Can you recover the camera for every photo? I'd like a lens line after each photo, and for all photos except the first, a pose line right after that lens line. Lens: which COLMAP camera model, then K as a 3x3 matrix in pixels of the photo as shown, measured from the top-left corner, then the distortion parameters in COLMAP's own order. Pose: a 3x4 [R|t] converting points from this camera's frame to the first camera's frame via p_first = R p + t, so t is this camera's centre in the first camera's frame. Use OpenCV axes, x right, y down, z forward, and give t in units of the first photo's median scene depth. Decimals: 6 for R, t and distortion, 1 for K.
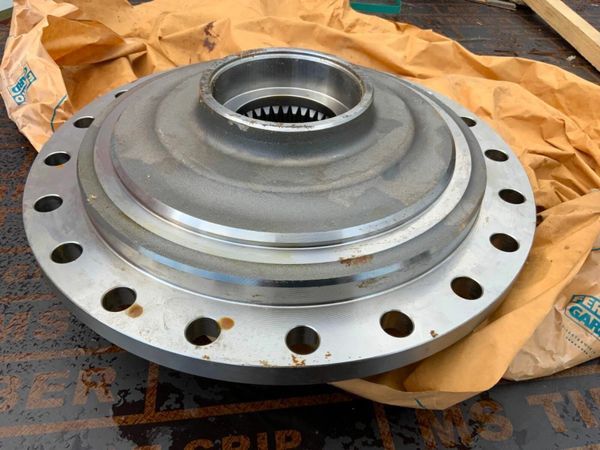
lens RADIAL K [[501.7, 0, 300.0], [0, 501.7, 225.0], [0, 0, 1]] dist [0.010785, -0.062764]
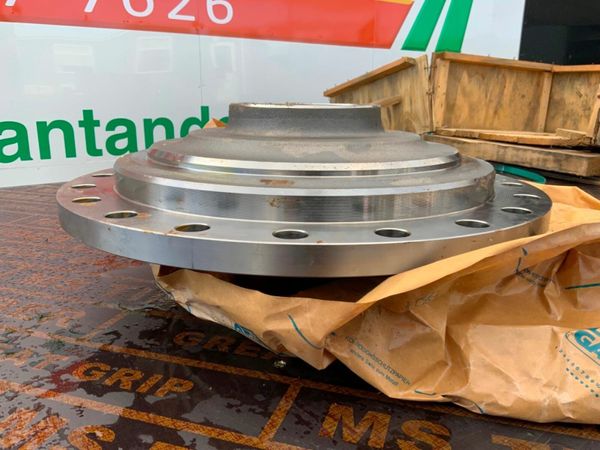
lens RADIAL K [[501.7, 0, 300.0], [0, 501.7, 225.0], [0, 0, 1]] dist [0.010785, -0.062764]
pose [[0.907132, 0.080508, -0.413074, 0.468373], [-0.263672, 0.873728, -0.408750, 0.441326], [0.328007, 0.479707, 0.813814, 0.194447]]
